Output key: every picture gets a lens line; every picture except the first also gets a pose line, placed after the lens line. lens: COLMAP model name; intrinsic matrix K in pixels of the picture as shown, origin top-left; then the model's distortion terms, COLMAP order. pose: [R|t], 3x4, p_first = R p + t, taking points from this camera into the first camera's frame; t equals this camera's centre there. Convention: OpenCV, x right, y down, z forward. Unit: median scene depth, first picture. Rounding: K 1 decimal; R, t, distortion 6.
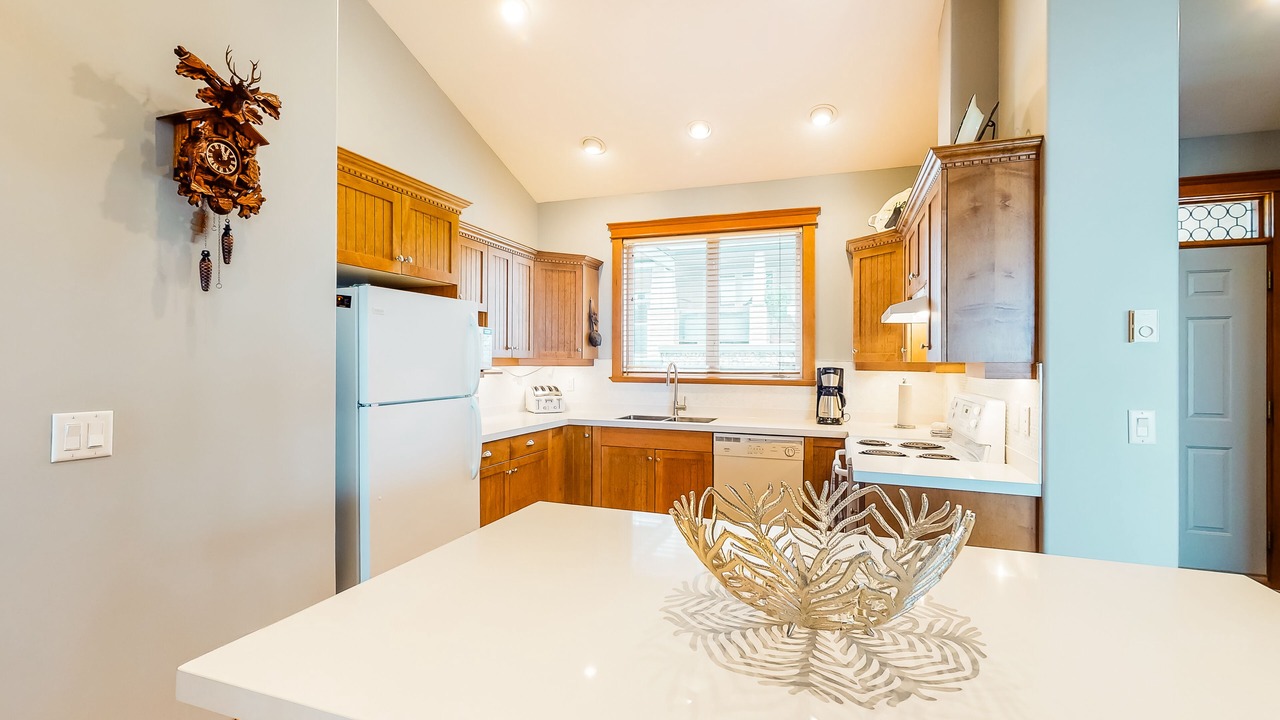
lens RADIAL K [[561.3, 0, 640.0], [0, 561.3, 360.0], [0, 0, 1]] dist [-0.000054, -0.000136]
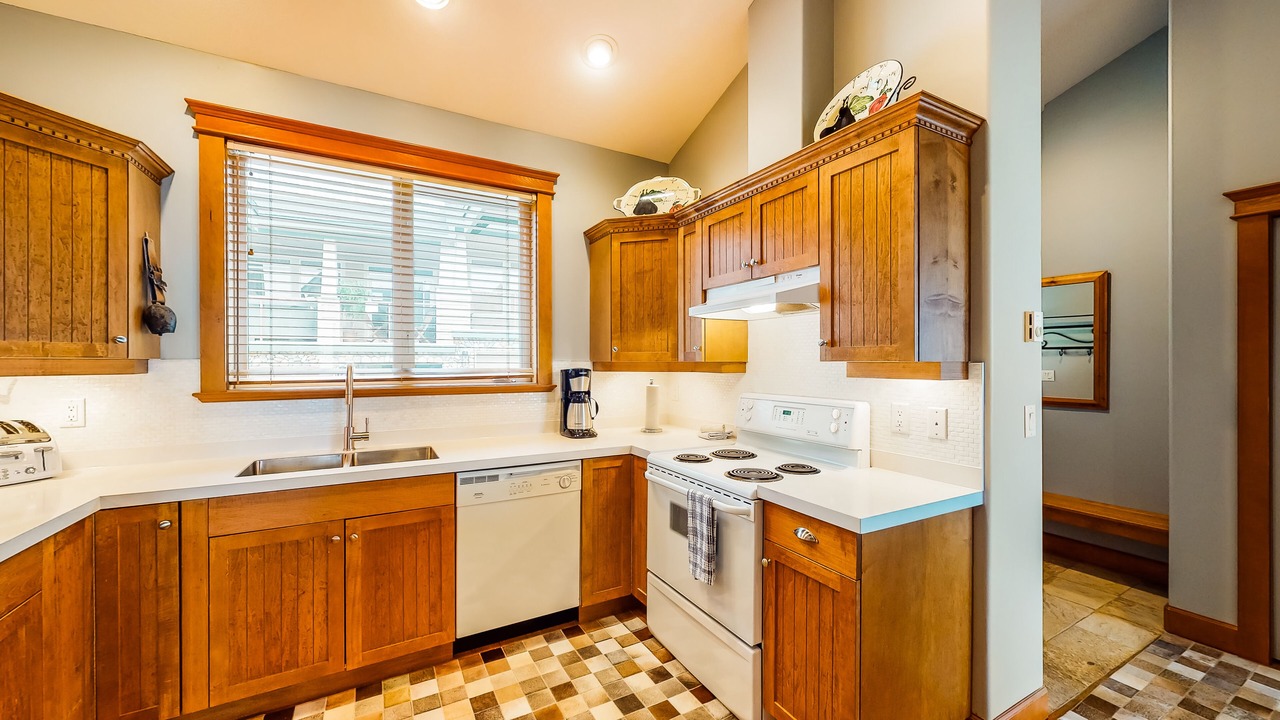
lens RADIAL K [[482.1, 0, 640.7], [0, 482.1, 361.9], [0, 0, 1]] dist [0.001665, -0.000072]
pose [[0.660963, -0.005971, 0.750395, -0.137164], [0.002660, 0.999981, 0.005614, -0.000555], [-0.750414, -0.001714, 0.660966, 0.455432]]
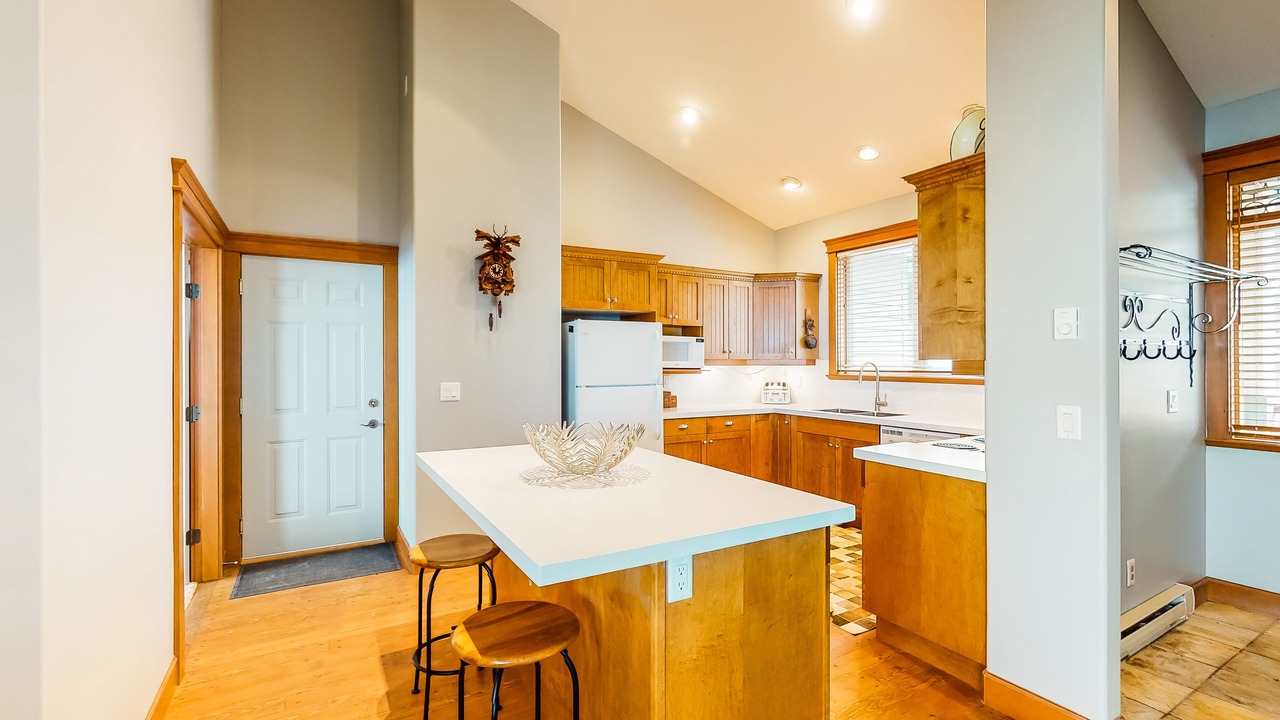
lens RADIAL K [[561.3, 0, 640.0], [0, 561.3, 360.0], [0, 0, 1]] dist [-0.000054, -0.000136]
pose [[0.763968, -0.007785, -0.645207, 0.459598], [0.006601, 0.999969, -0.004250, 0.002619], [0.645220, -0.001012, 0.763996, -0.135618]]
